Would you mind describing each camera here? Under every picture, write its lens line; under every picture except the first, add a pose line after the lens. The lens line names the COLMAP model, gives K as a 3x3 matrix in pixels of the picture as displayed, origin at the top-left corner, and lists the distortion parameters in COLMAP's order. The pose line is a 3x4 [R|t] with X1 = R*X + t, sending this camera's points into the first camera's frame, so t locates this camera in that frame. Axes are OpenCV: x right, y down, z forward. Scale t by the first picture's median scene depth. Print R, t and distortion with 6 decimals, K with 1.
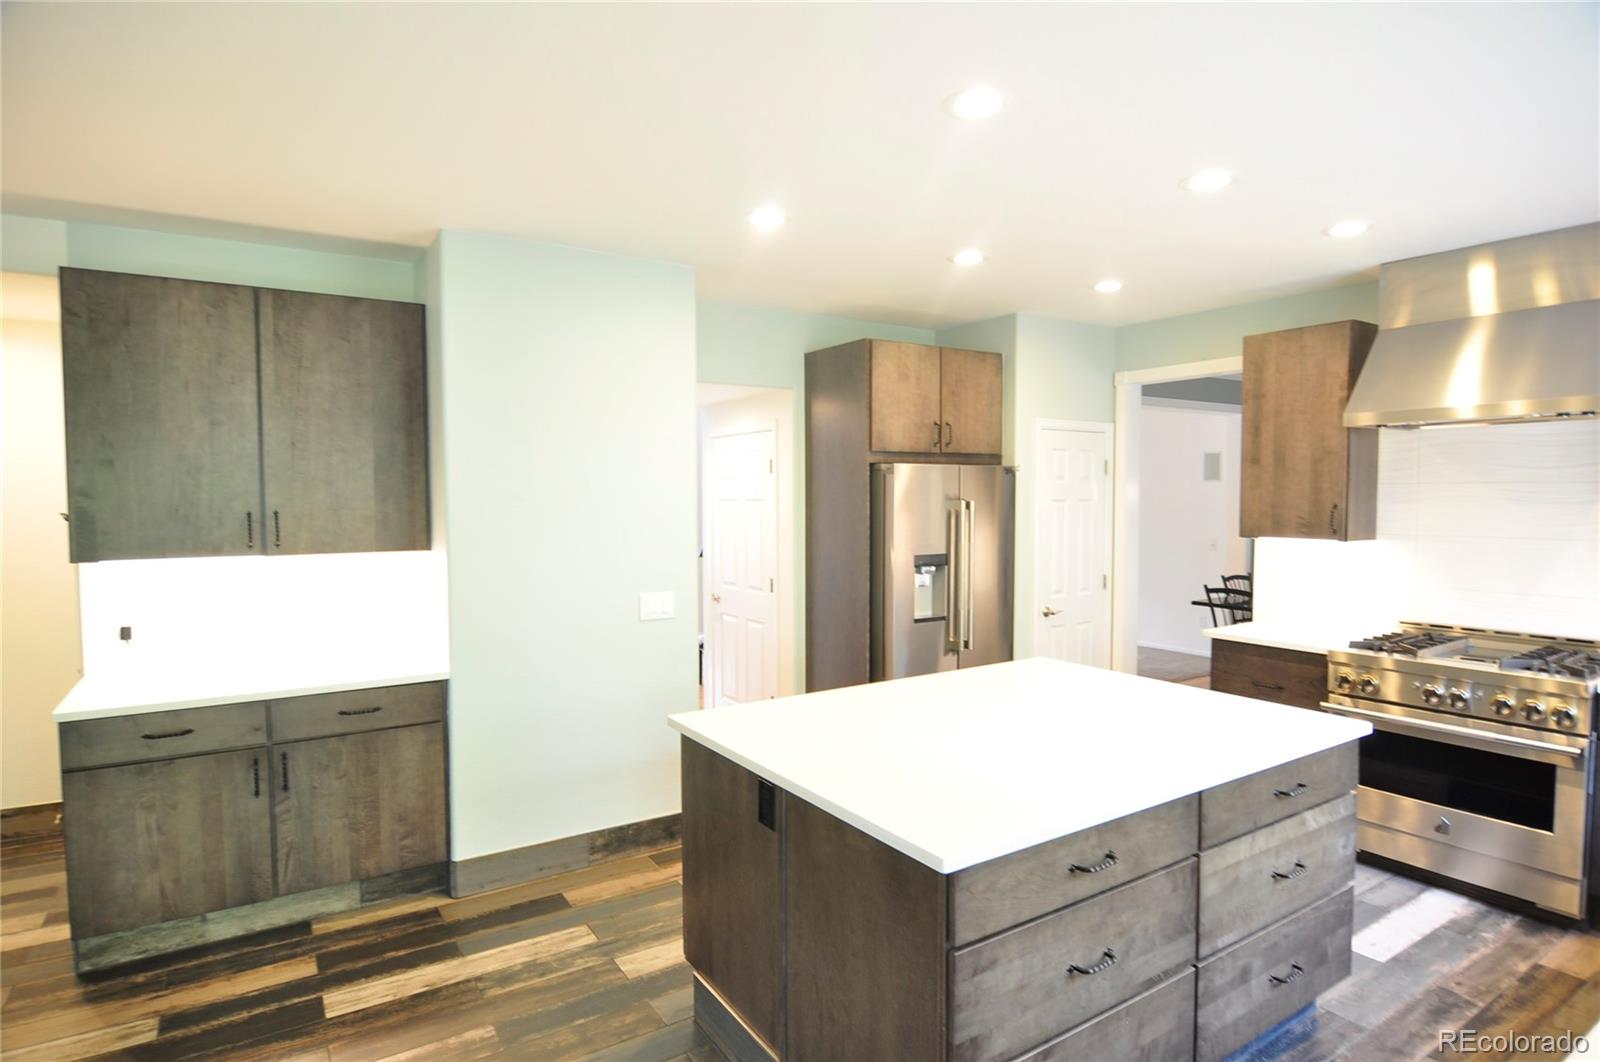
lens RADIAL K [[855.9, 0, 795.6], [0, 855.9, 535.2], [0, 0, 1]] dist [-0.001661, -0.011065]
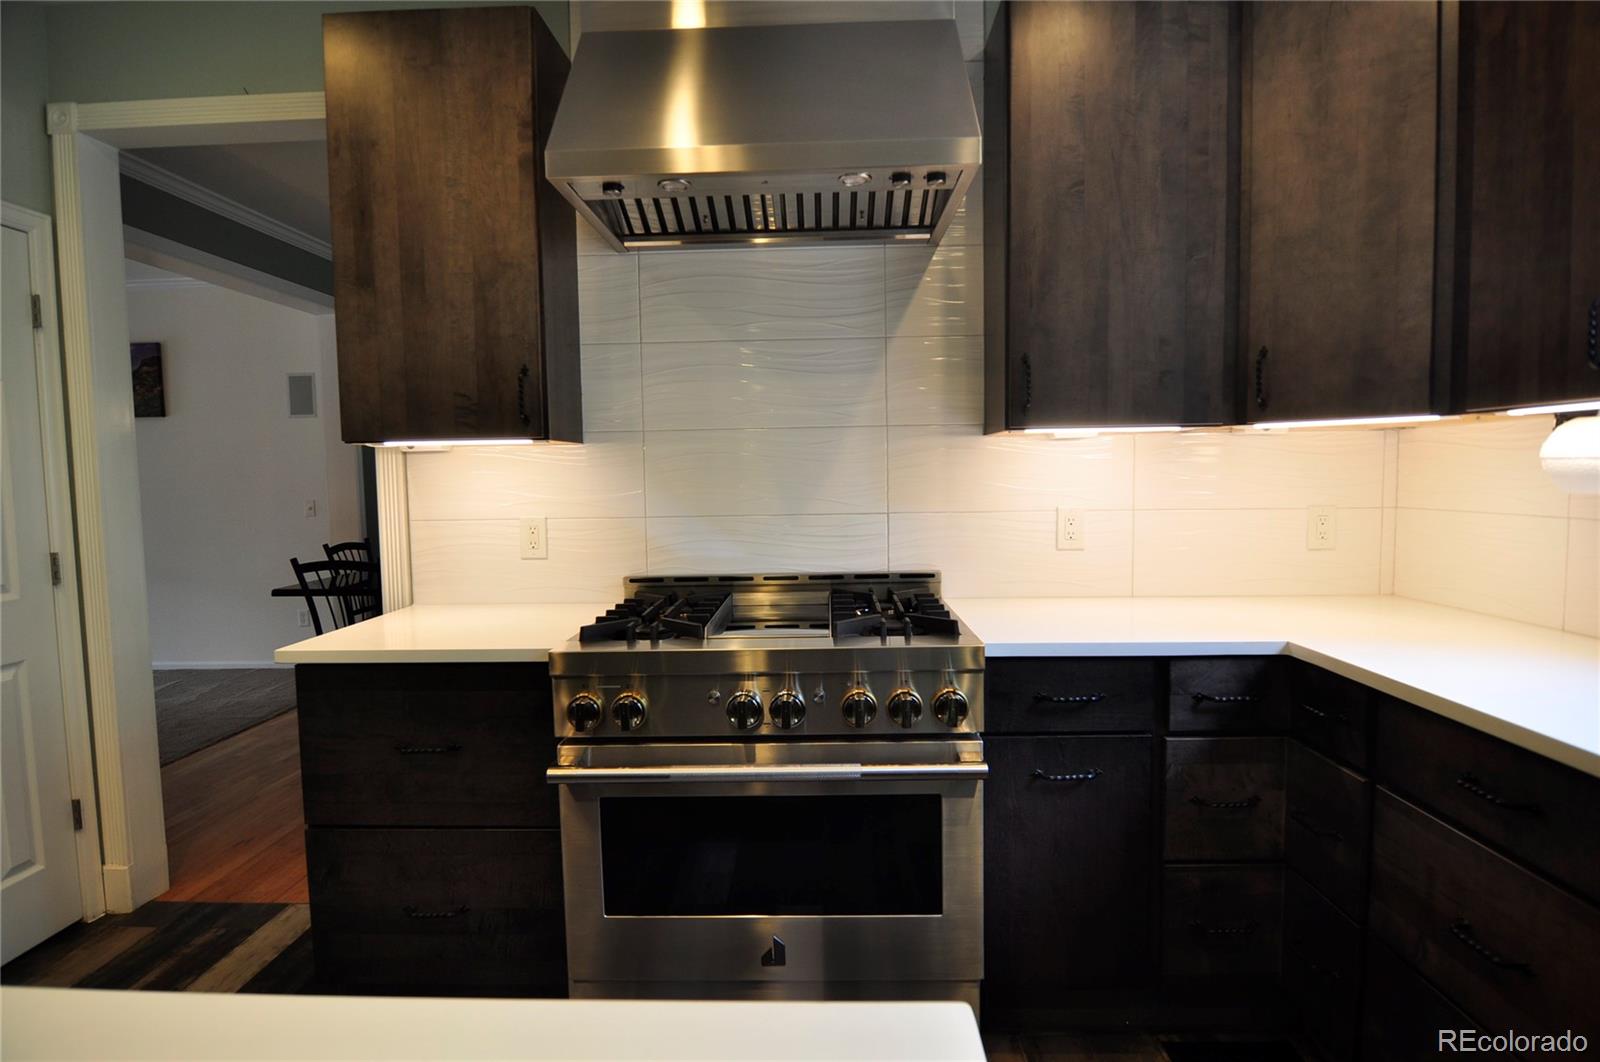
lens RADIAL K [[852.6, 0, 799.4], [0, 852.6, 536.9], [0, 0, 1]] dist [-0.021406, -0.002468]
pose [[0.567393, -0.068722, 0.820574, 0.349301], [0.055000, 0.997449, 0.045505, 0.061034], [-0.821608, 0.019313, 0.569726, 0.670970]]
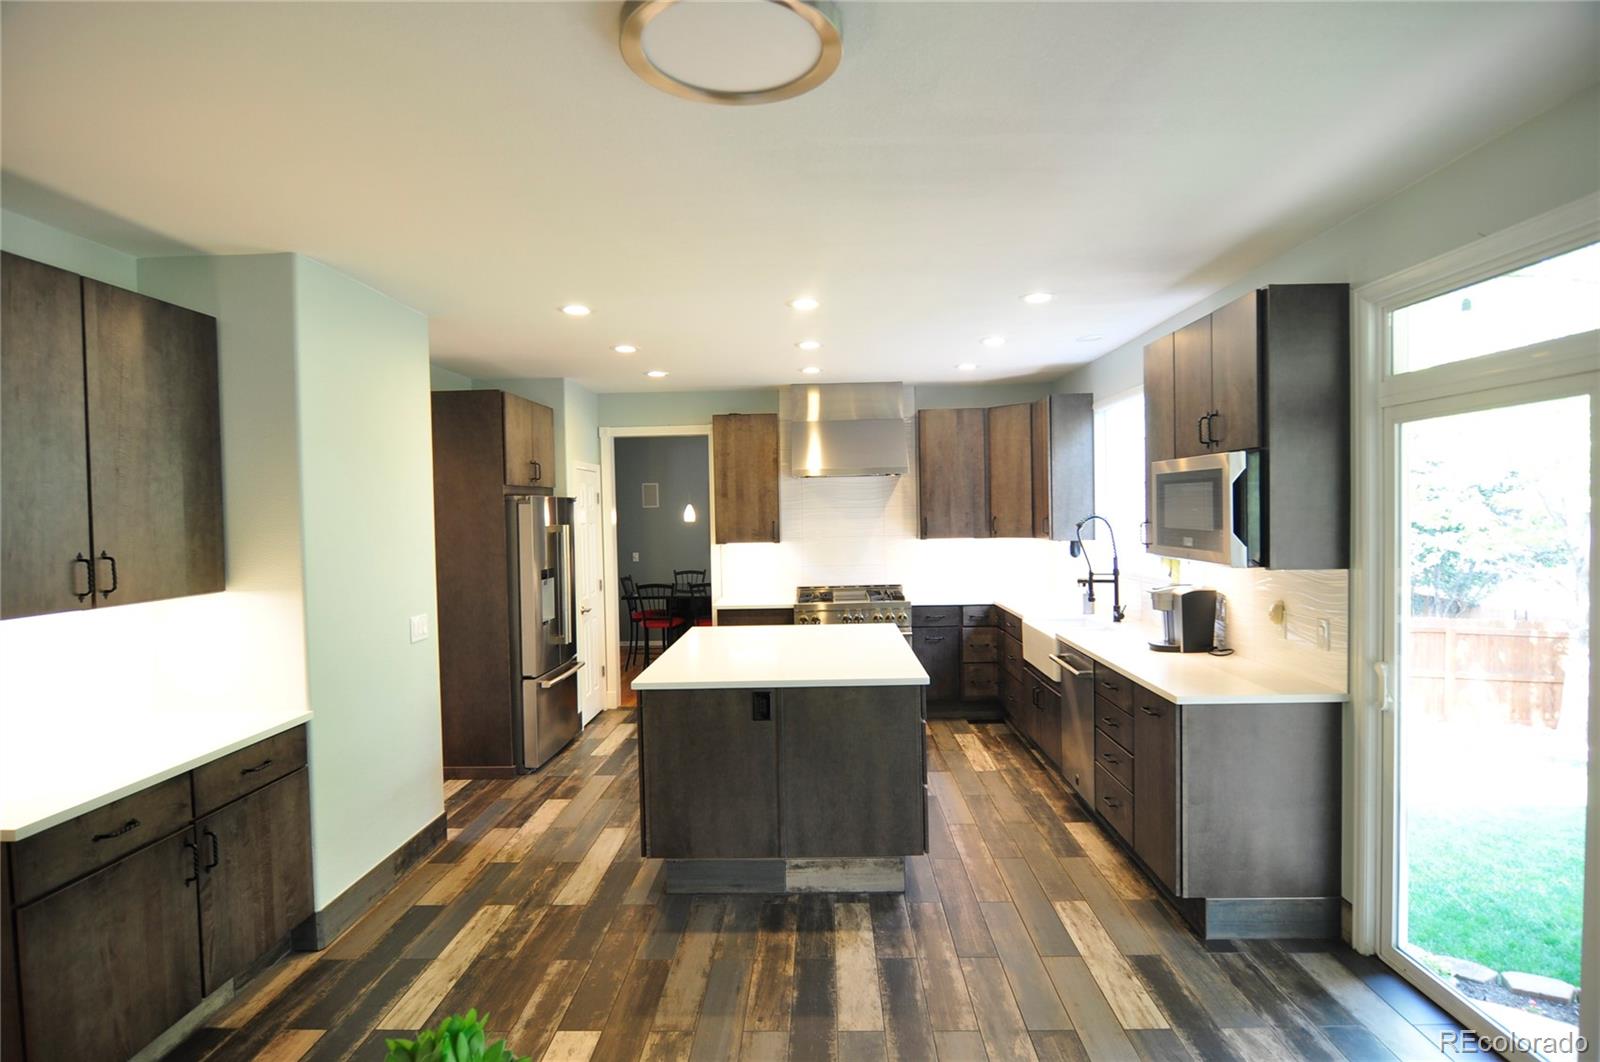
lens RADIAL K [[855.9, 0, 795.6], [0, 855.9, 535.2], [0, 0, 1]] dist [-0.001661, -0.011065]
pose [[0.566240, -0.032657, 0.823593, -0.870856], [0.059223, 0.998244, -0.001135, -0.004634], [-0.822110, 0.049418, 0.567179, 0.002223]]
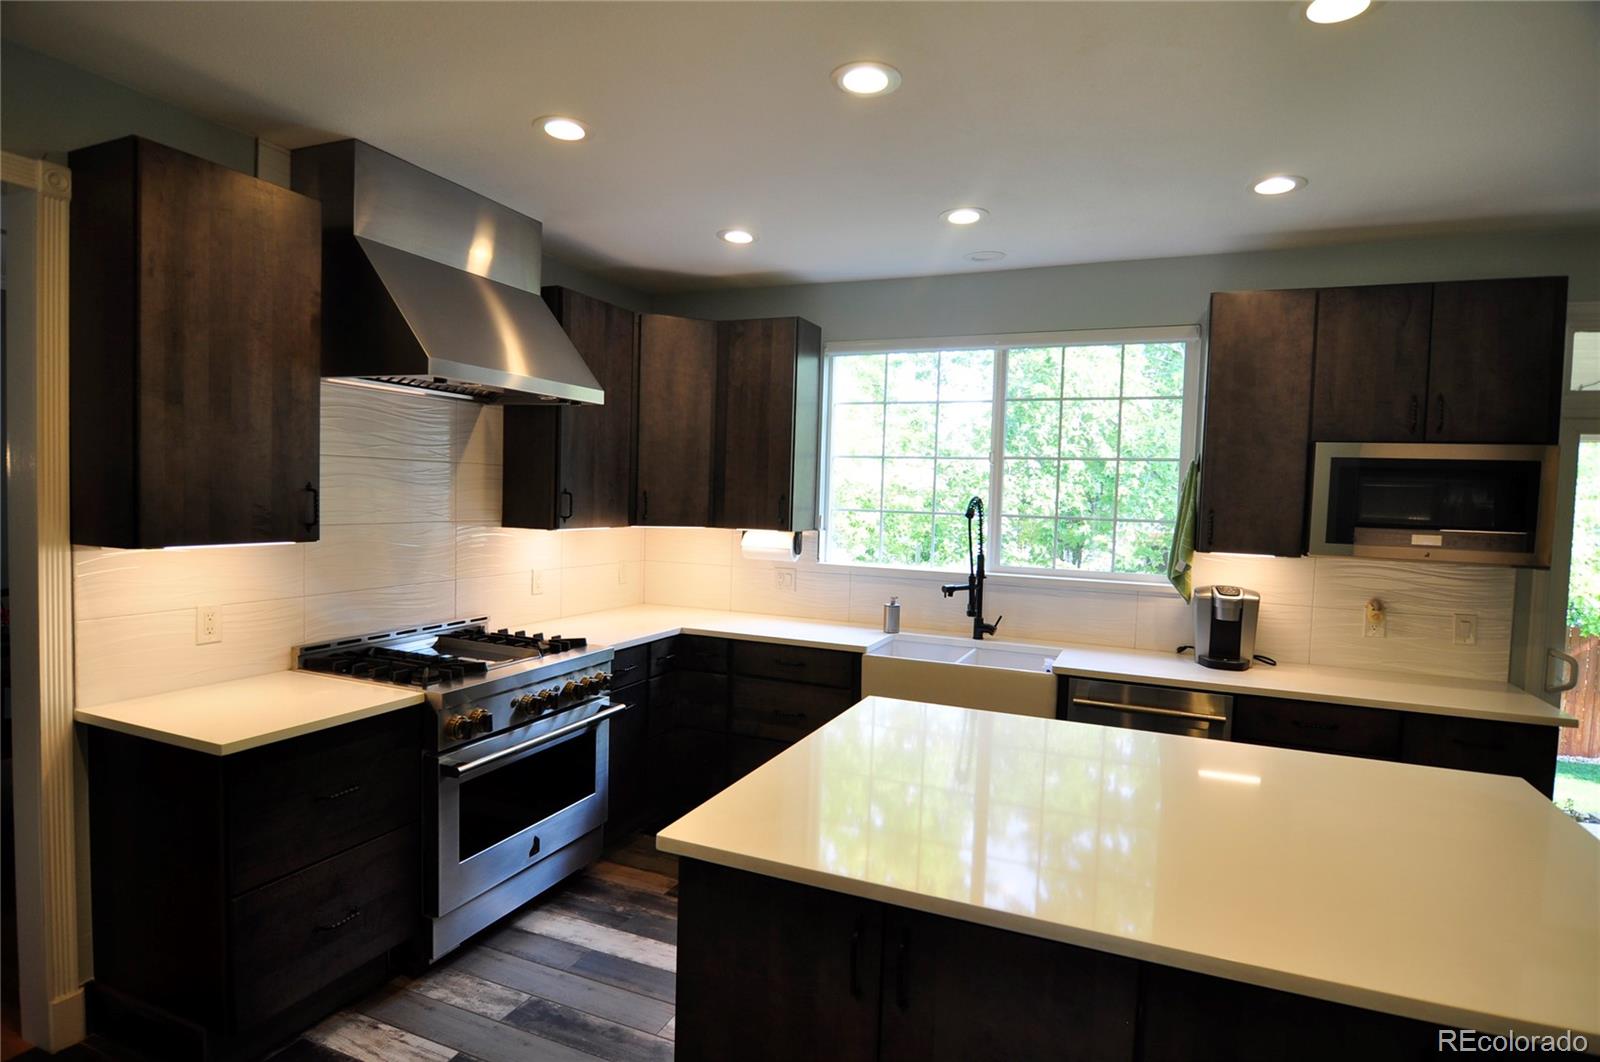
lens RADIAL K [[855.9, 0, 795.6], [0, 855.9, 535.2], [0, 0, 1]] dist [-0.001661, -0.011065]
pose [[-0.559963, -0.058200, 0.826471, -0.119678], [0.008527, 0.997072, 0.075990, -0.050850], [-0.828474, 0.049599, -0.557827, 1.236750]]
